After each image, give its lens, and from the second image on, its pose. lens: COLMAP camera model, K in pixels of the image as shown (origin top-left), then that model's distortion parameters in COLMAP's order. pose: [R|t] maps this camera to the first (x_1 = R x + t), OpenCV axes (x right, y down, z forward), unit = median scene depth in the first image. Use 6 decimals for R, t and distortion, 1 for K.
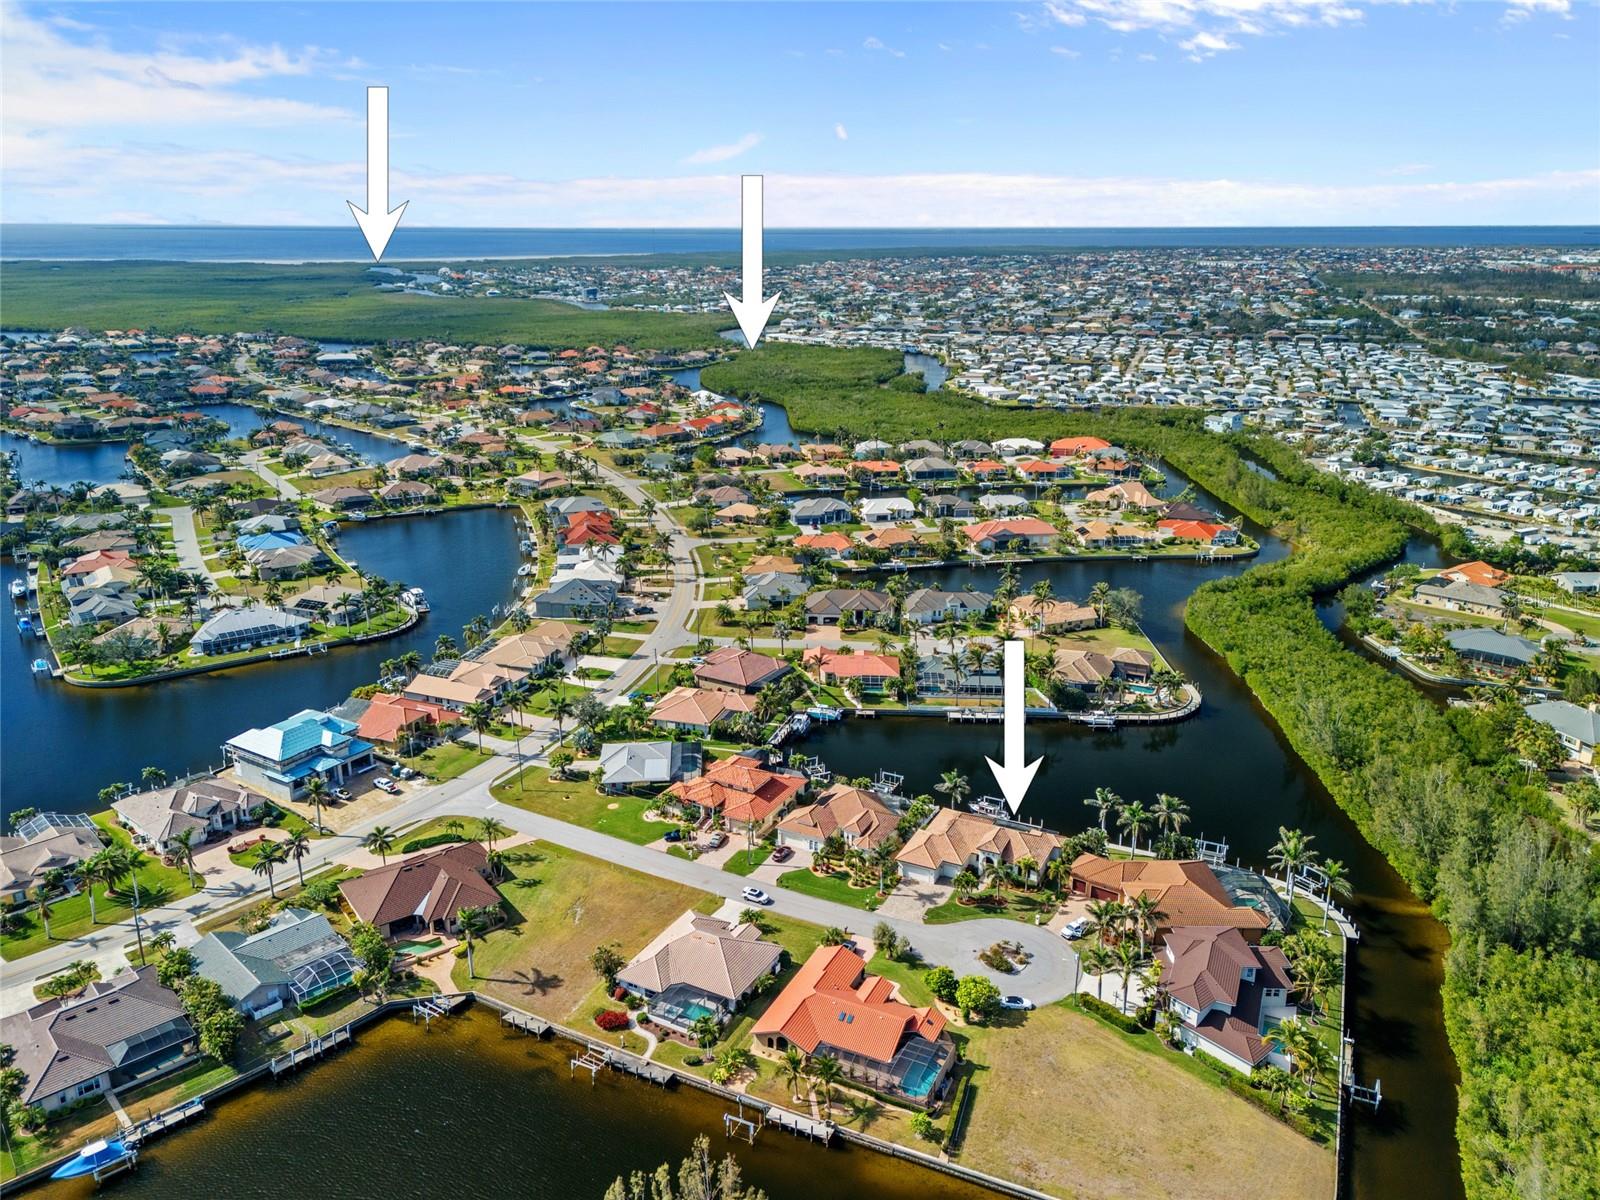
lens RADIAL K [[1246.2, 0, 791.6], [0, 1246.2, 545.9], [0, 0, 1]] dist [0.125274, -0.150913]
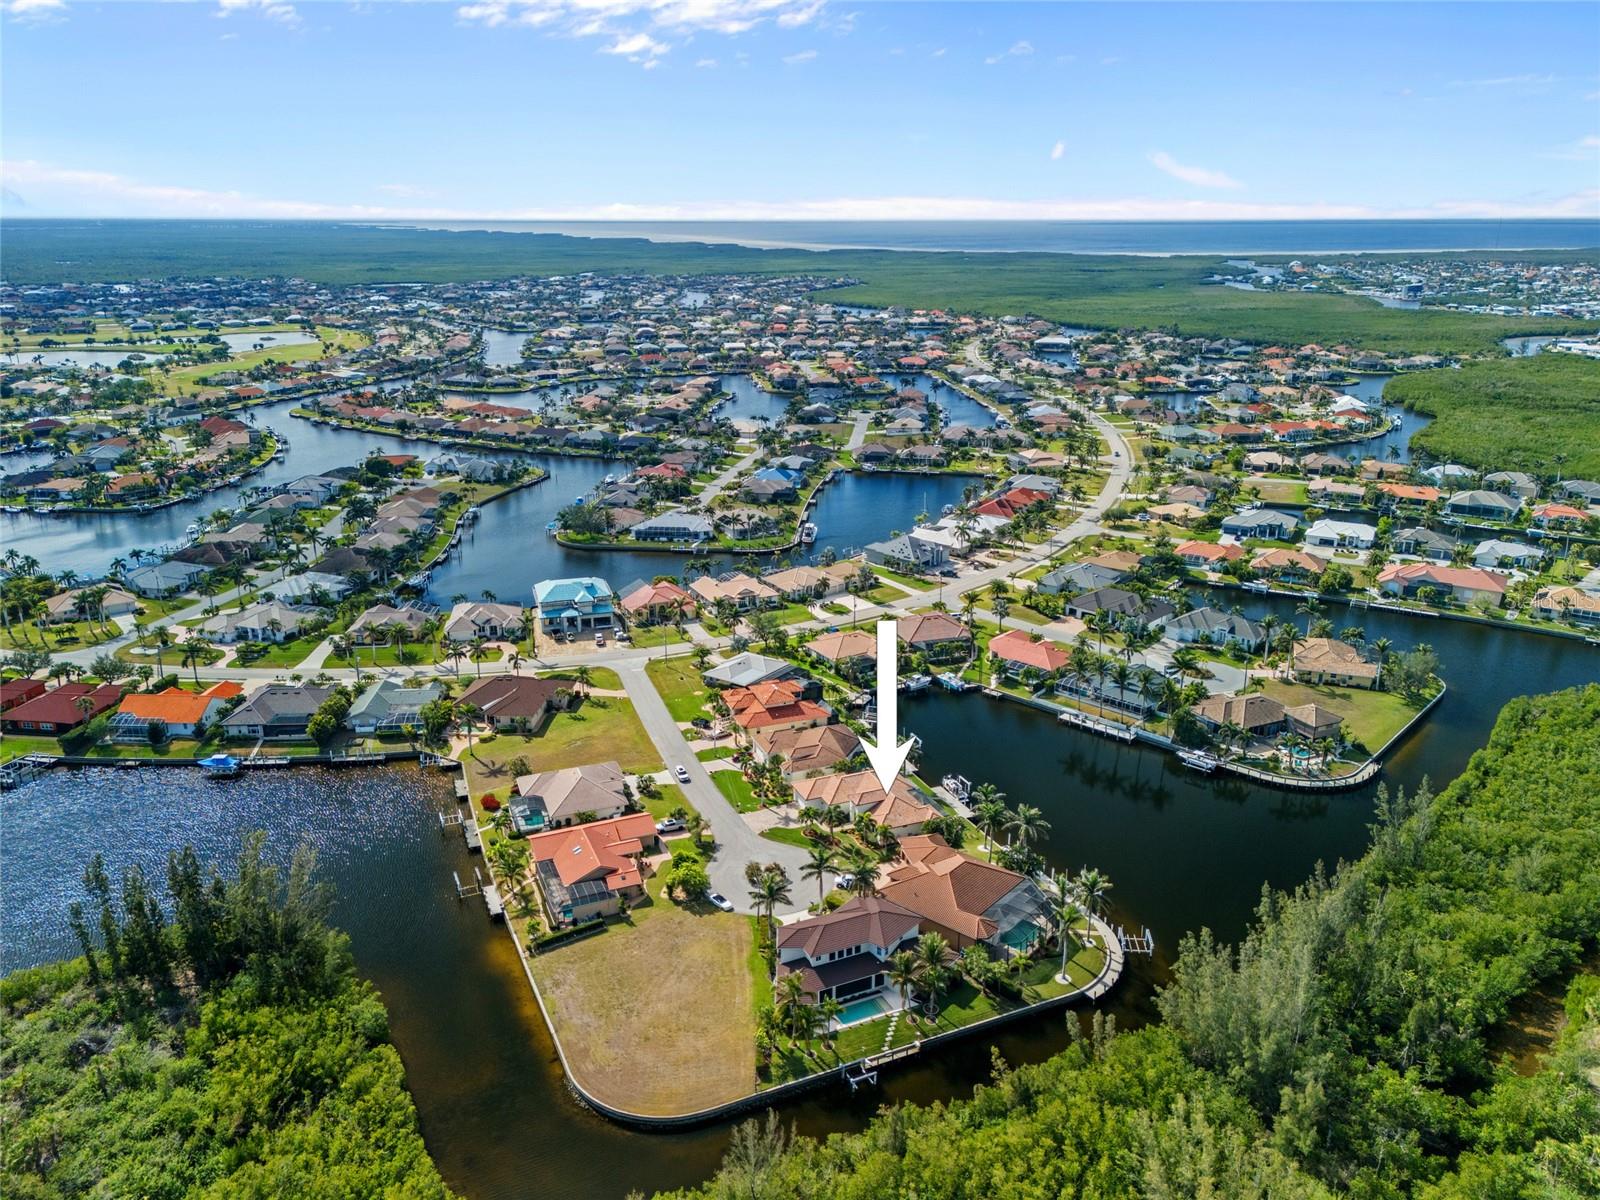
lens RADIAL K [[1235.5, 0, 798.6], [0, 1235.5, 533.5], [0, 0, 1]] dist [0.048121, -0.006962]
pose [[0.745971, 0.165129, -0.645182, 0.677021], [-0.165330, 0.984364, 0.060782, -0.037744], [0.645131, 0.061326, 0.761607, 0.123787]]
